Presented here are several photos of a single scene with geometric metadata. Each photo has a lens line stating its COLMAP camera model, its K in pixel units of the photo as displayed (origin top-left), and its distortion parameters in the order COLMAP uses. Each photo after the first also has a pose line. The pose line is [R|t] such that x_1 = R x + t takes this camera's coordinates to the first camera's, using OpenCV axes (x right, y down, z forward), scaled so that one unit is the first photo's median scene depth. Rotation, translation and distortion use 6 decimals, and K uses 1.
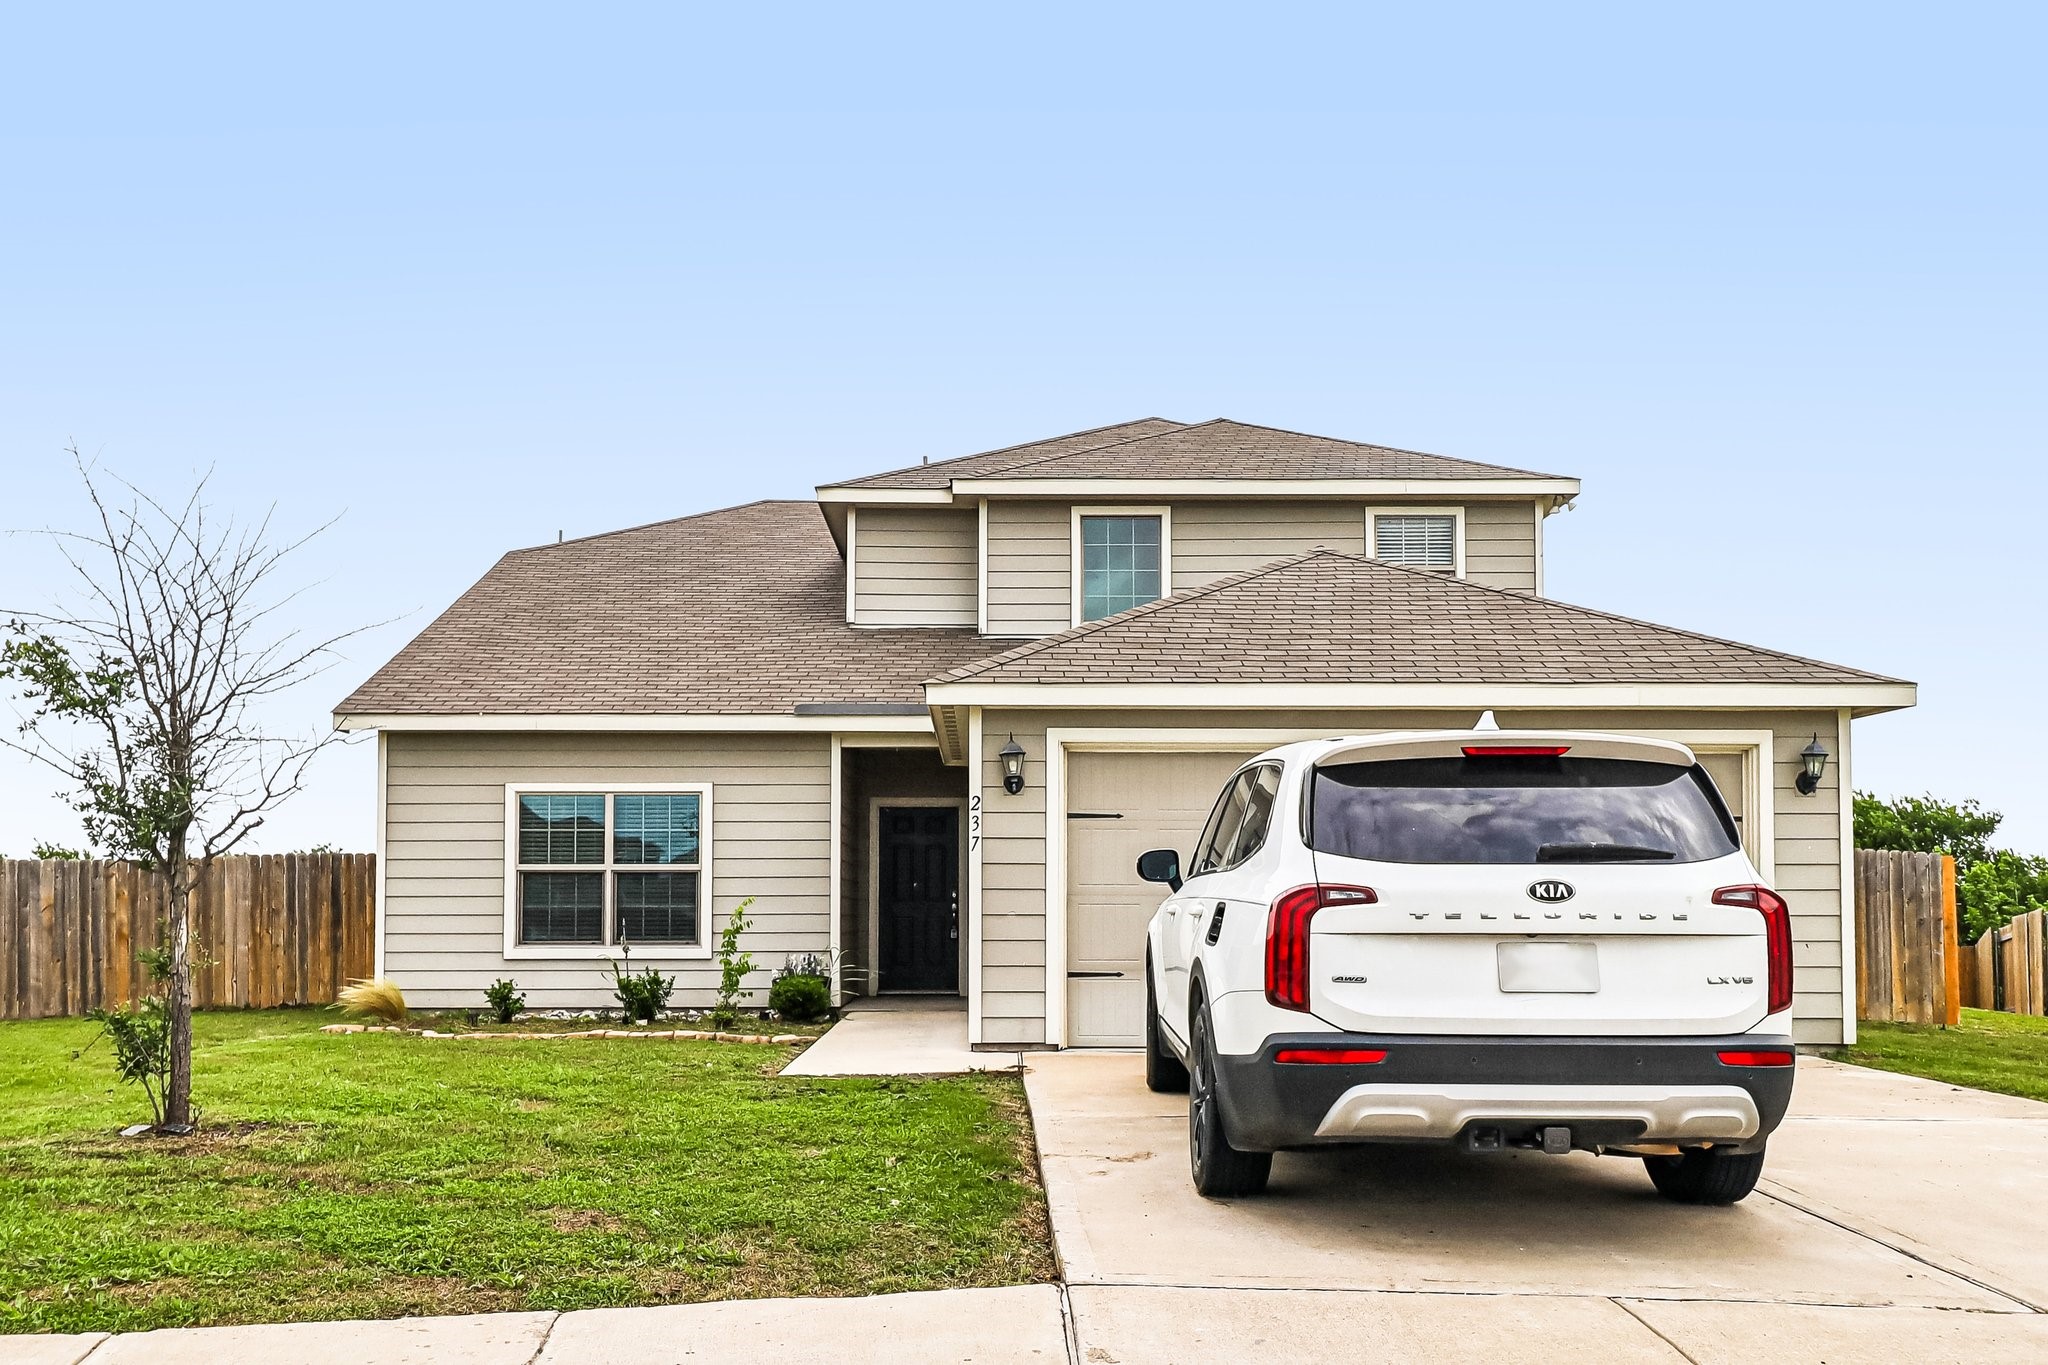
lens RADIAL K [[1628.8, 0, 1016.9], [0, 1628.8, 849.5], [0, 0, 1]] dist [0.011090, -0.001496]
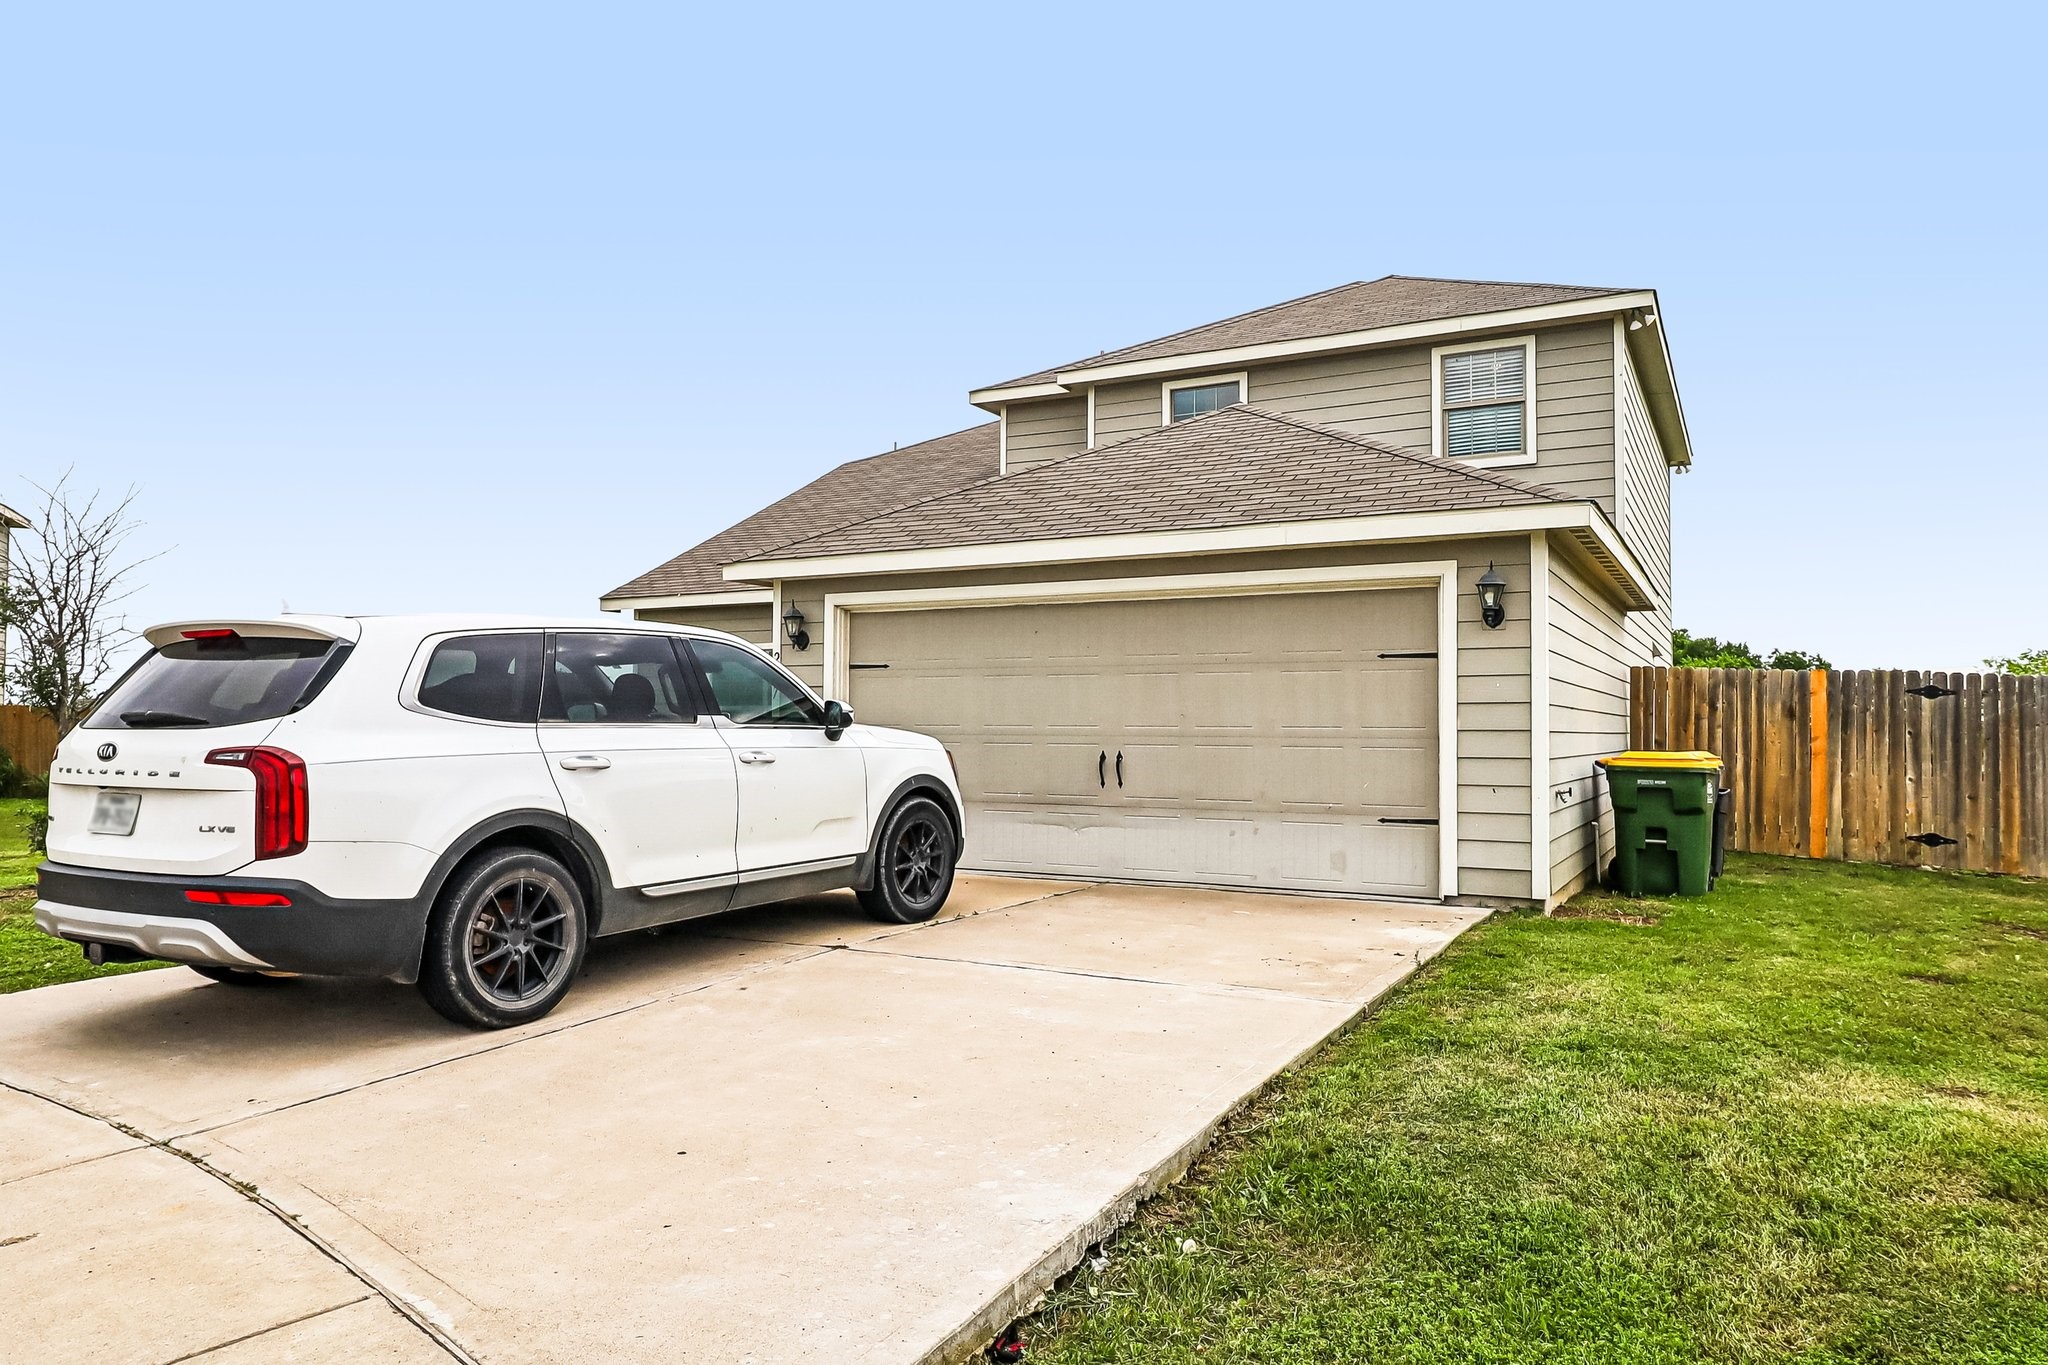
lens RADIAL K [[1369.5, 0, 1015.9], [0, 1369.5, 690.9], [0, 0, 1]] dist [0.017601, -0.001954]
pose [[0.877600, -0.011751, -0.479250, 0.451194], [0.016098, 0.999858, 0.004962, -0.004376], [0.479124, -0.012070, 0.877664, 0.133562]]
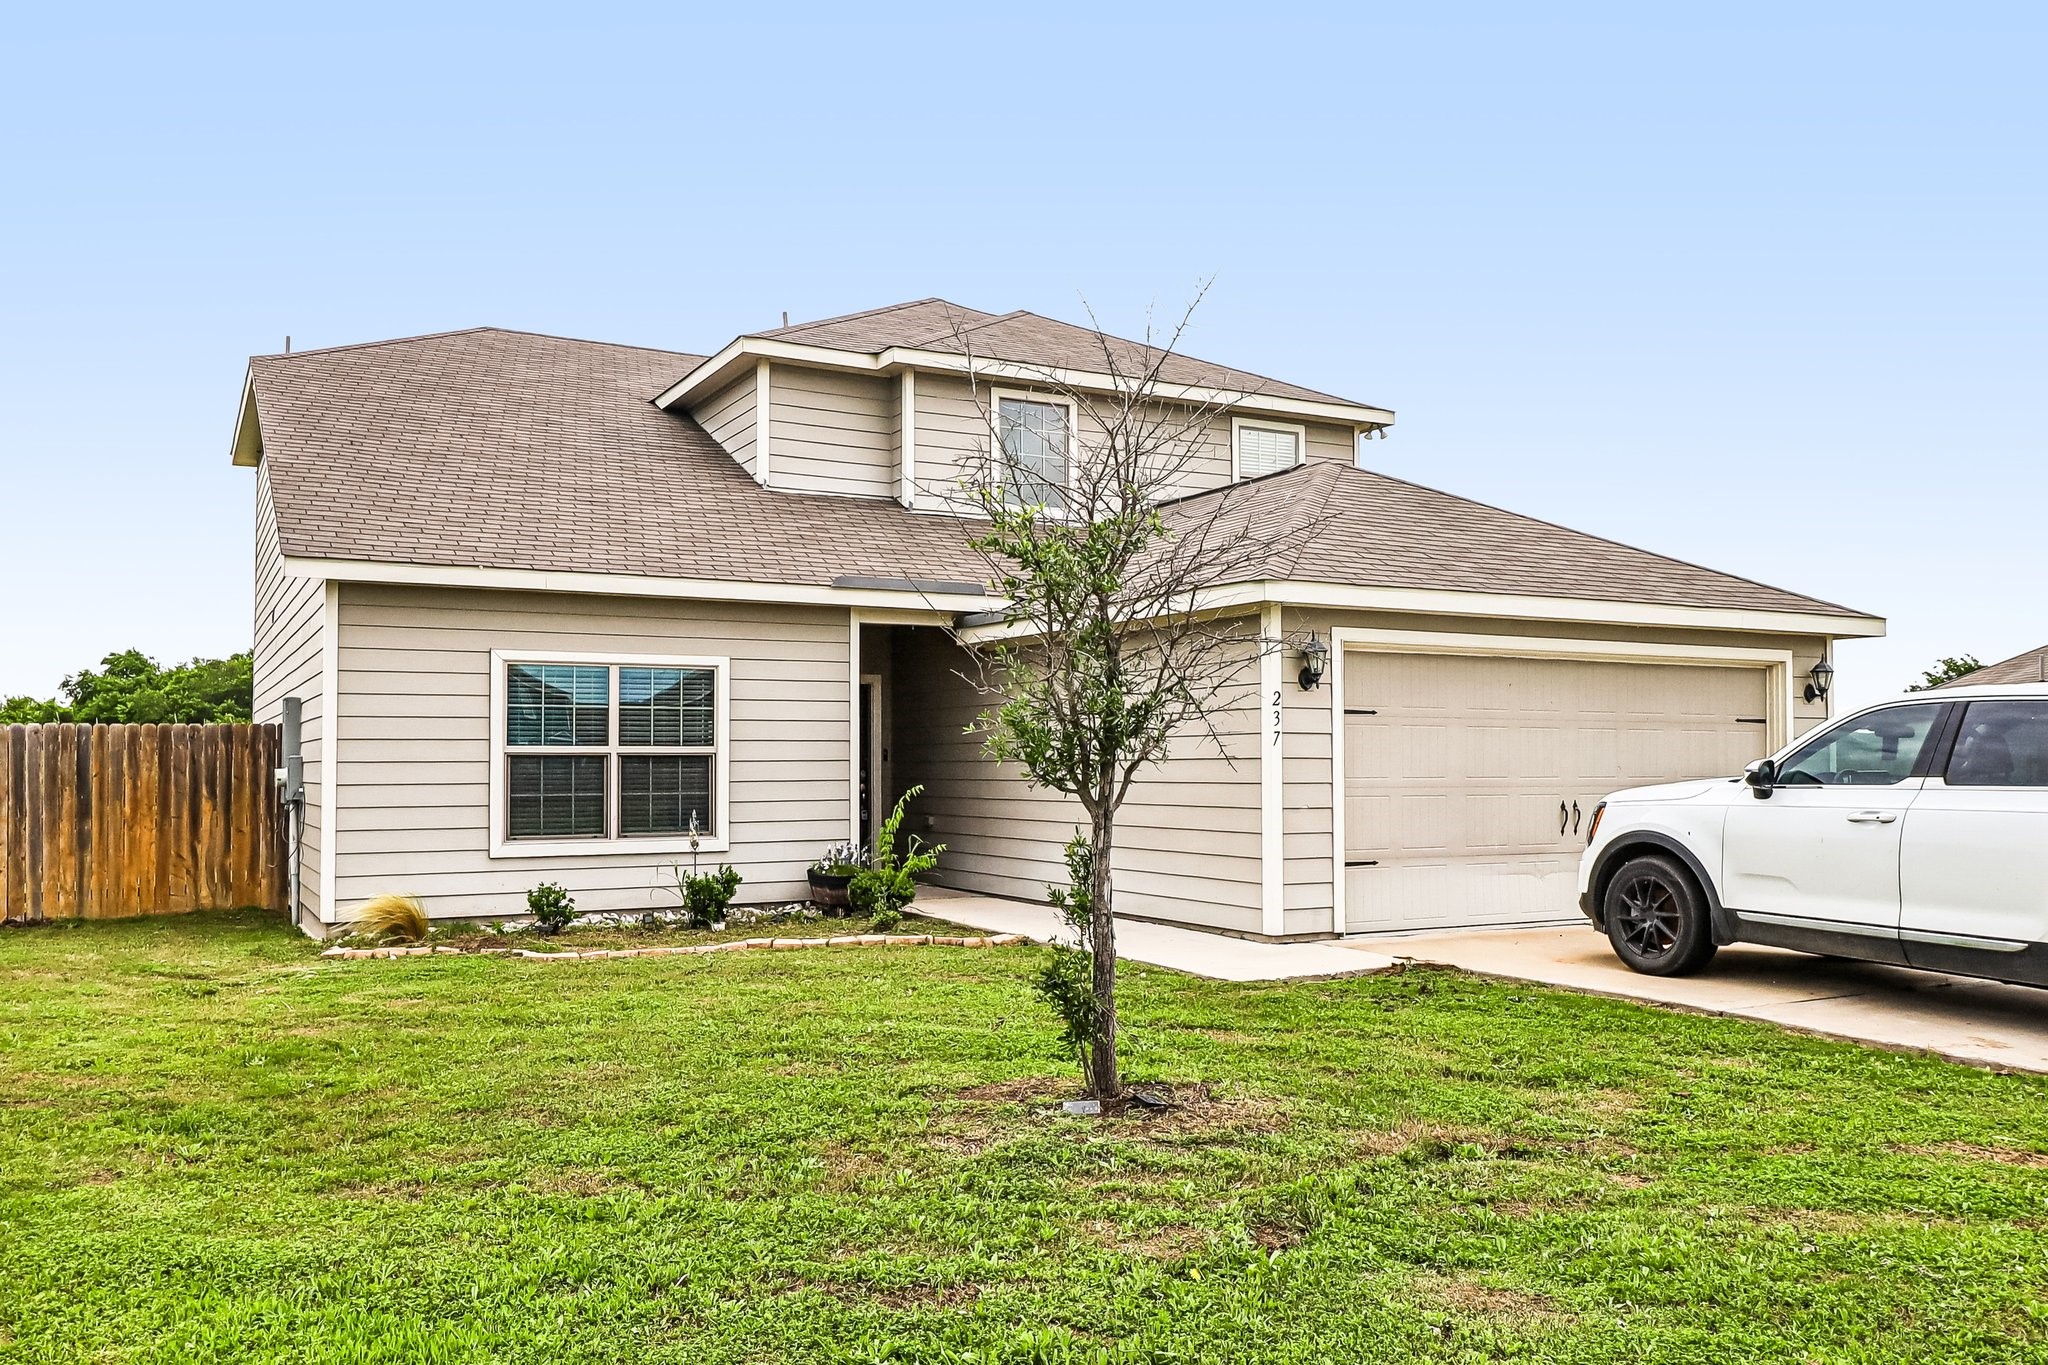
lens RADIAL K [[1588.6, 0, 1029.8], [0, 1588.6, 690.9], [0, 0, 1]] dist [0.000173, 0.006792]
pose [[0.887441, 0.019430, 0.460512, -0.444985], [-0.015192, 0.999801, -0.012907, -0.012853], [-0.460671, 0.004458, 0.887560, 0.140523]]
